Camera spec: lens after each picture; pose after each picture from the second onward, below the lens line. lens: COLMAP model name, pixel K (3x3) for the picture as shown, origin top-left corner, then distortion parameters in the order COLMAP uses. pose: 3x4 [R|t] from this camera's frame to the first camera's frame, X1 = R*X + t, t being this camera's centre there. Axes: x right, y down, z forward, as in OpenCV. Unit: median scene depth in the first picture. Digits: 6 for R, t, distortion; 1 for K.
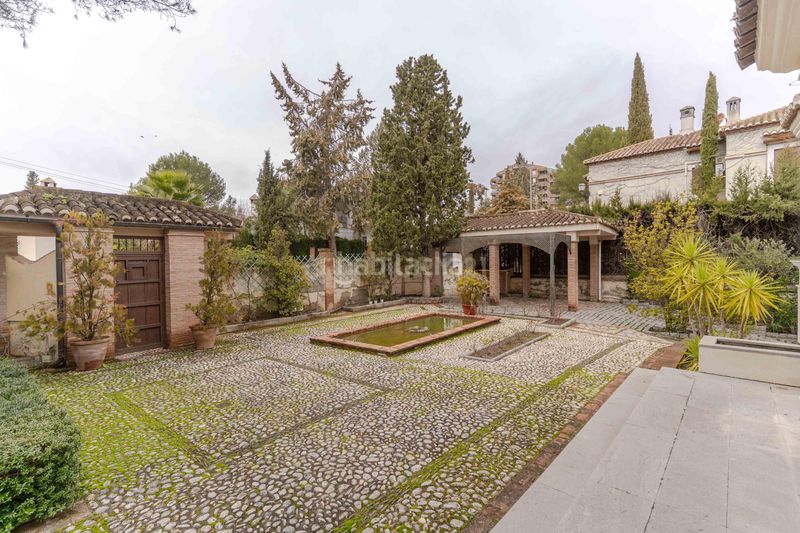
lens RADIAL K [[380.9, 0, 395.6], [0, 380.9, 268.7], [0, 0, 1]] dist [0.001857, 0.000703]
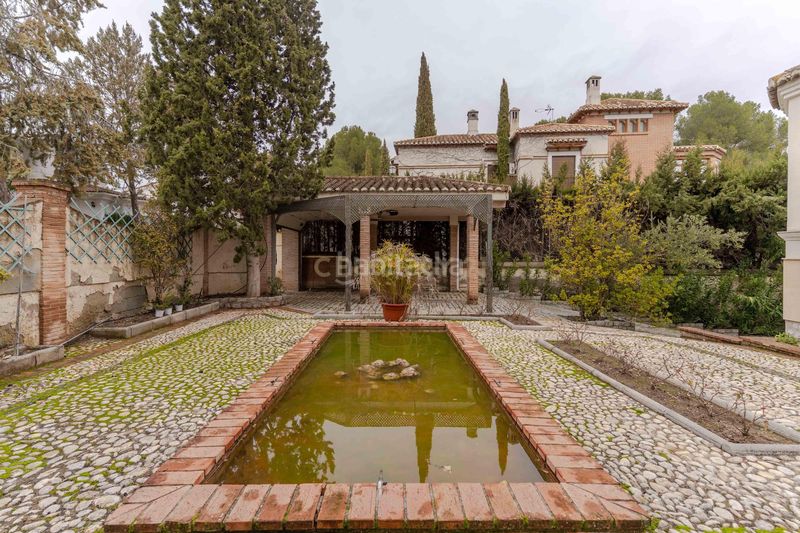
lens RADIAL K [[380.9, 0, 392.1], [0, 380.9, 260.6], [0, 0, 1]] dist [0.001857, 0.000703]
pose [[0.781249, 0.009062, 0.624154, -0.108738], [0.000783, 0.999880, -0.015497, 0.024701], [-0.624220, 0.012596, 0.781147, 0.357929]]
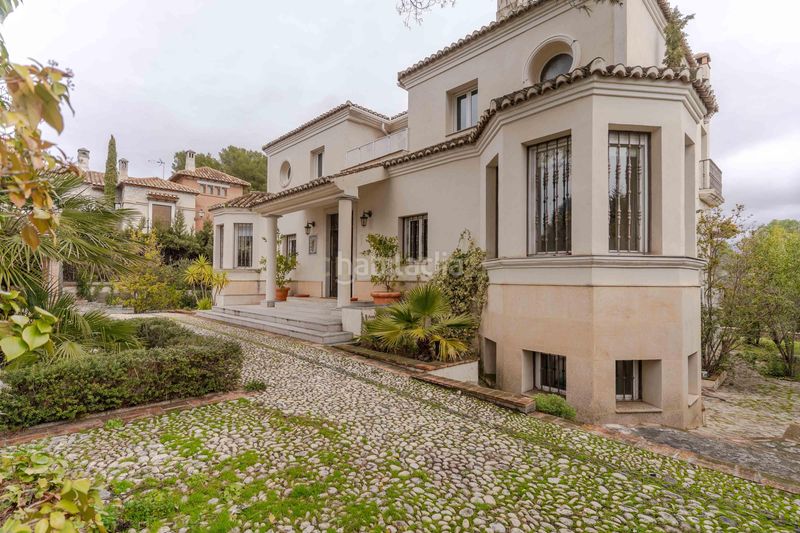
lens RADIAL K [[389.3, 0, 400.1], [0, 389.3, 271.9], [0, 0, 1]] dist [-0.000297, -0.000157]
pose [[0.062563, 0.034799, 0.997434, -0.492929], [0.014297, 0.999258, -0.035759, 0.038343], [-0.997939, 0.016497, 0.062019, -0.109305]]
